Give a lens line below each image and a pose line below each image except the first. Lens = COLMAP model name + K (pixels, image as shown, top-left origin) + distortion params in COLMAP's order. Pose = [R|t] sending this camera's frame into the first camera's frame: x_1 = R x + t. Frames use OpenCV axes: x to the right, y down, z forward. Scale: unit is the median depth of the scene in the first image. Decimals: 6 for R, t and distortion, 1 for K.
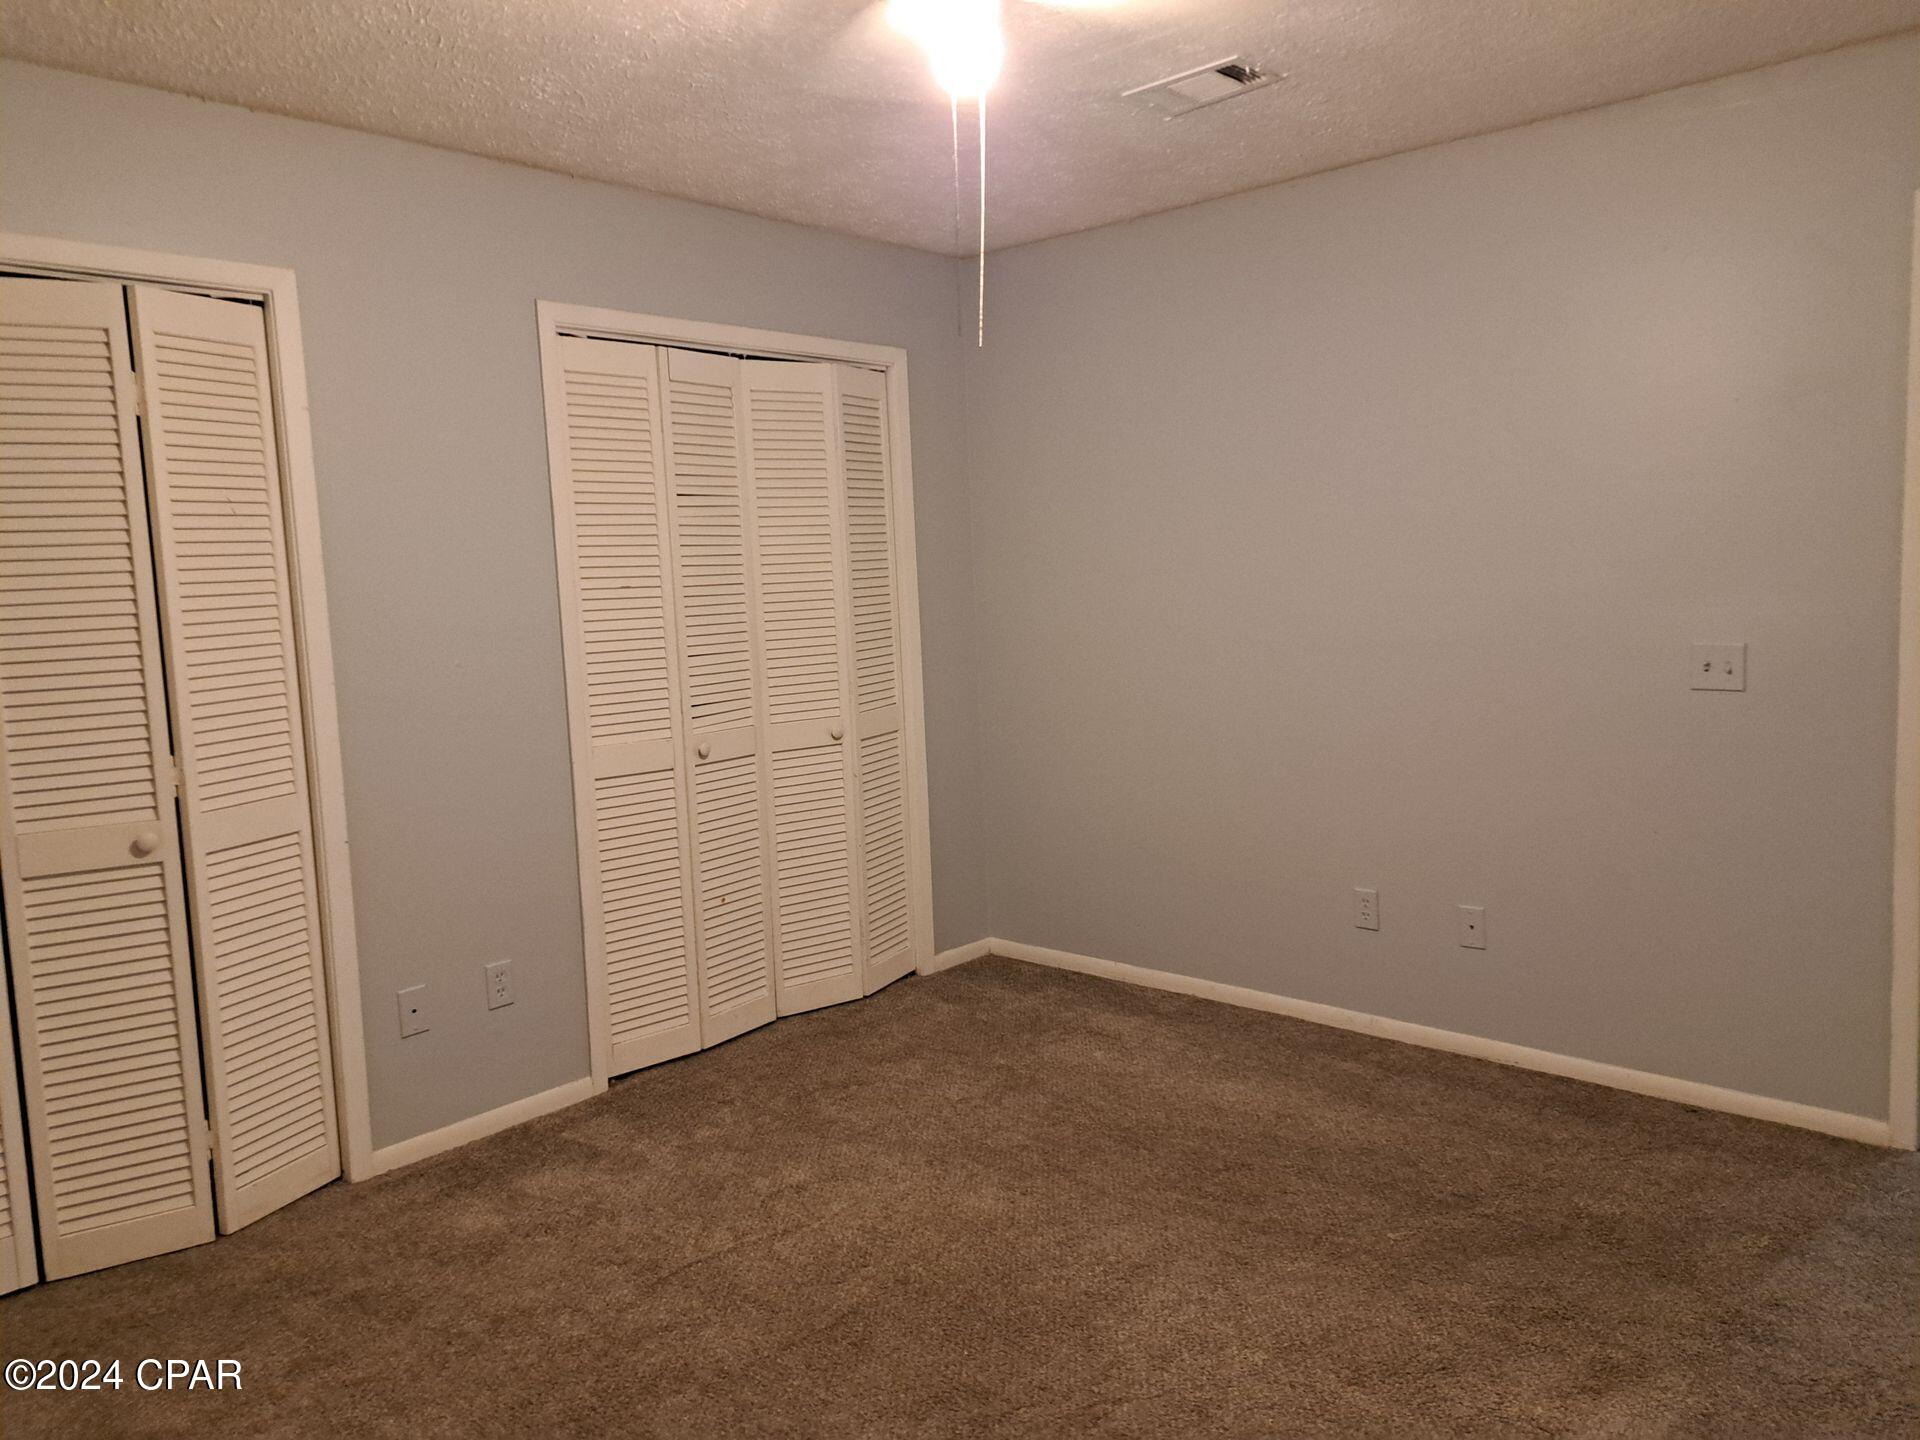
lens RADIAL K [[1339.3, 0, 960.0], [0, 1339.3, 720.0], [0, 0, 1]] dist [0.001387, 0.003051]
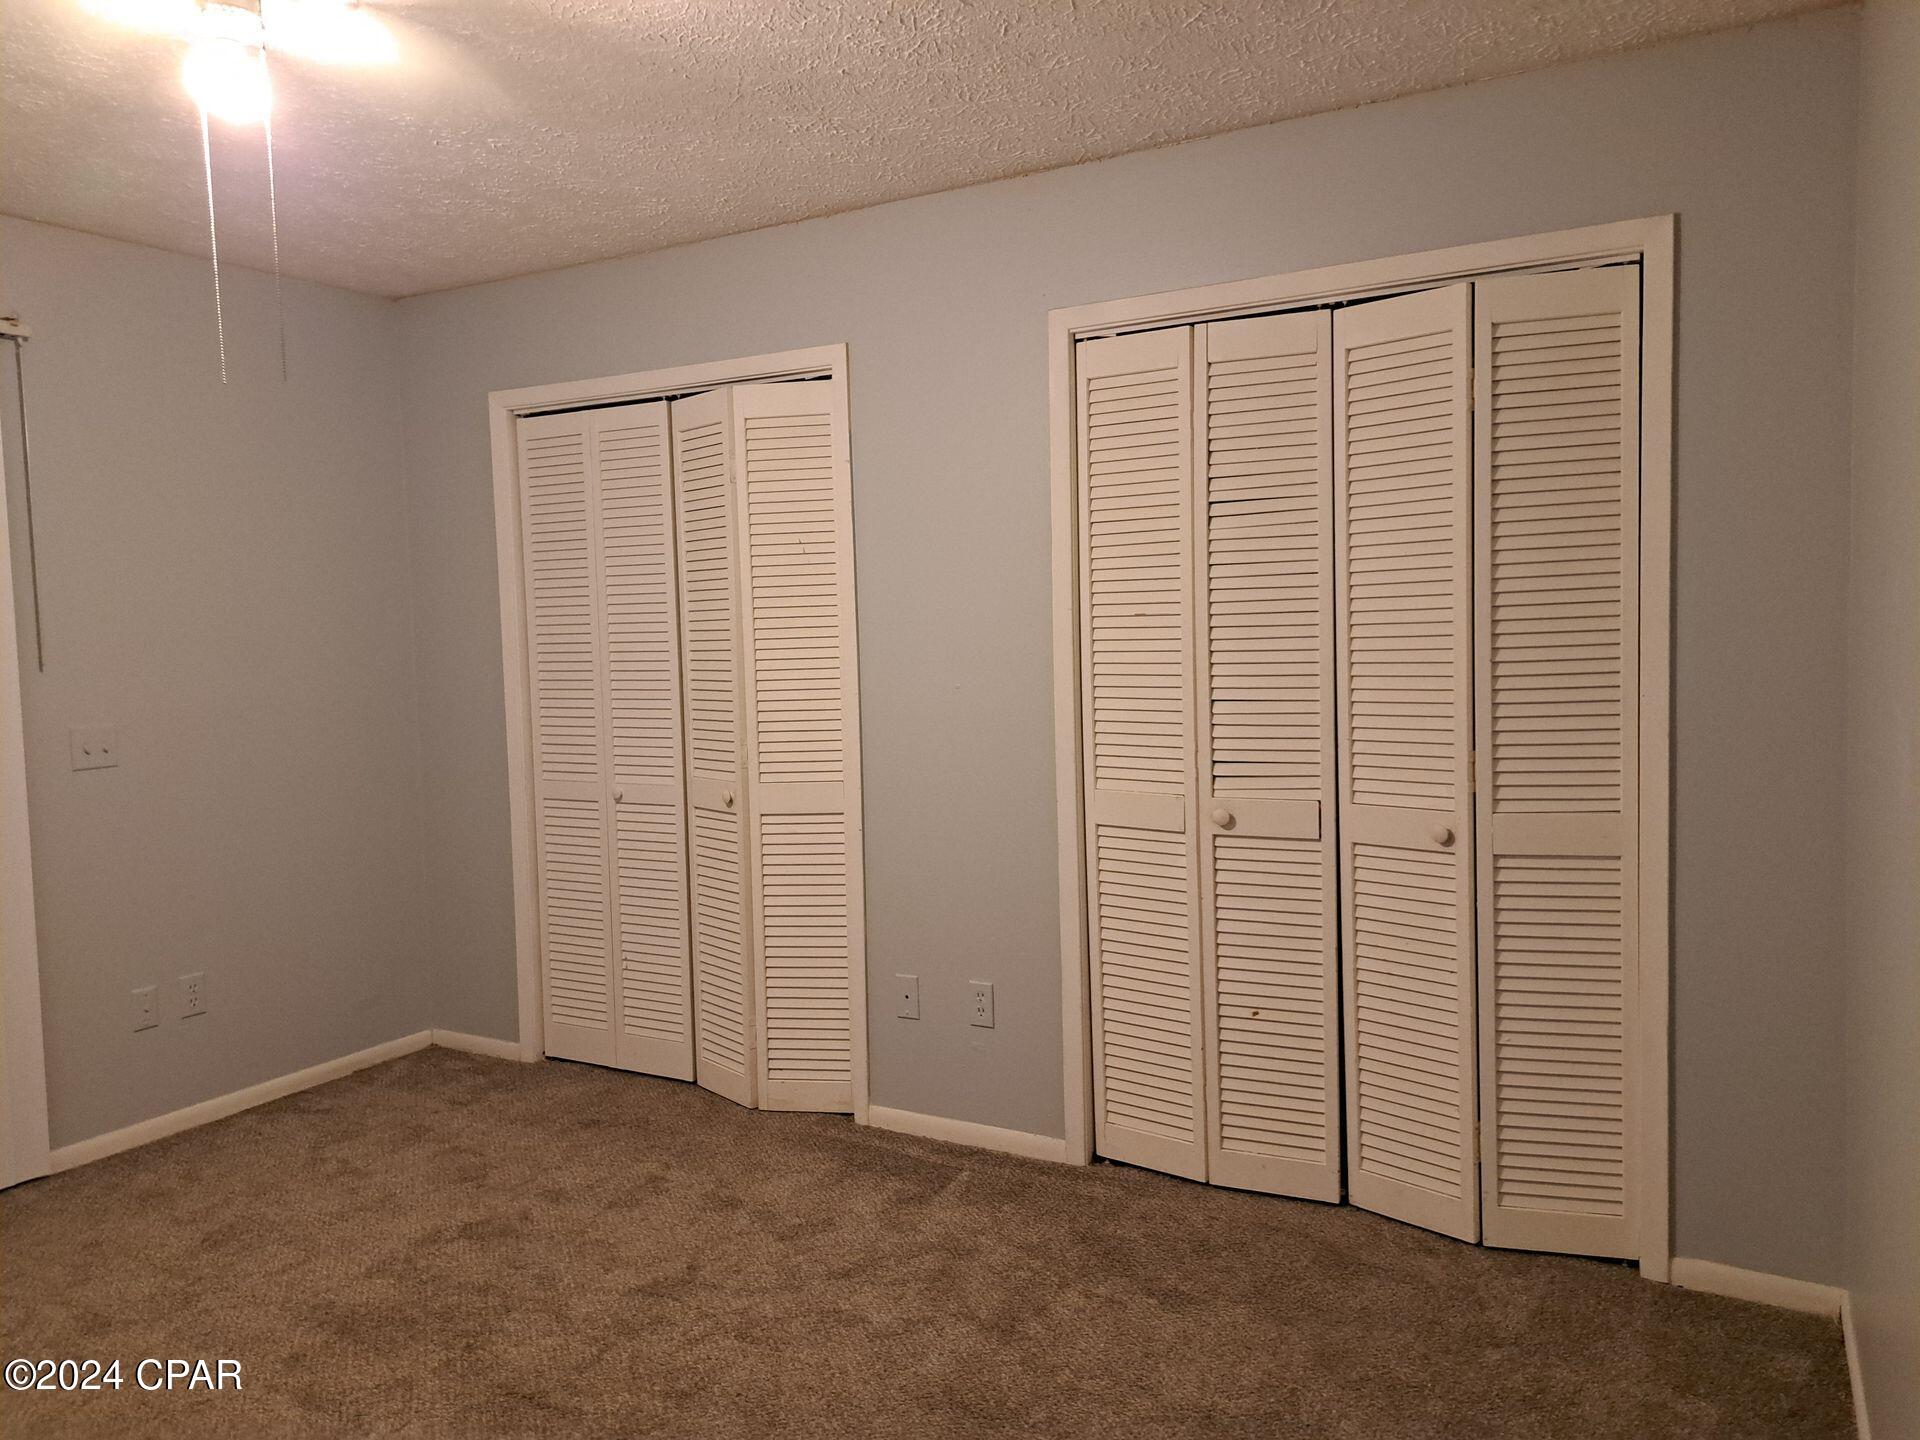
lens RADIAL K [[1418.1, 0, 922.5], [0, 1418.1, 701.7], [0, 0, 1]] dist [0.009187, 0.007332]
pose [[0.184807, 0.095490, -0.978125, 0.535242], [-0.085716, 0.993042, 0.080751, -0.089295], [0.979030, 0.068918, 0.191706, 0.585287]]
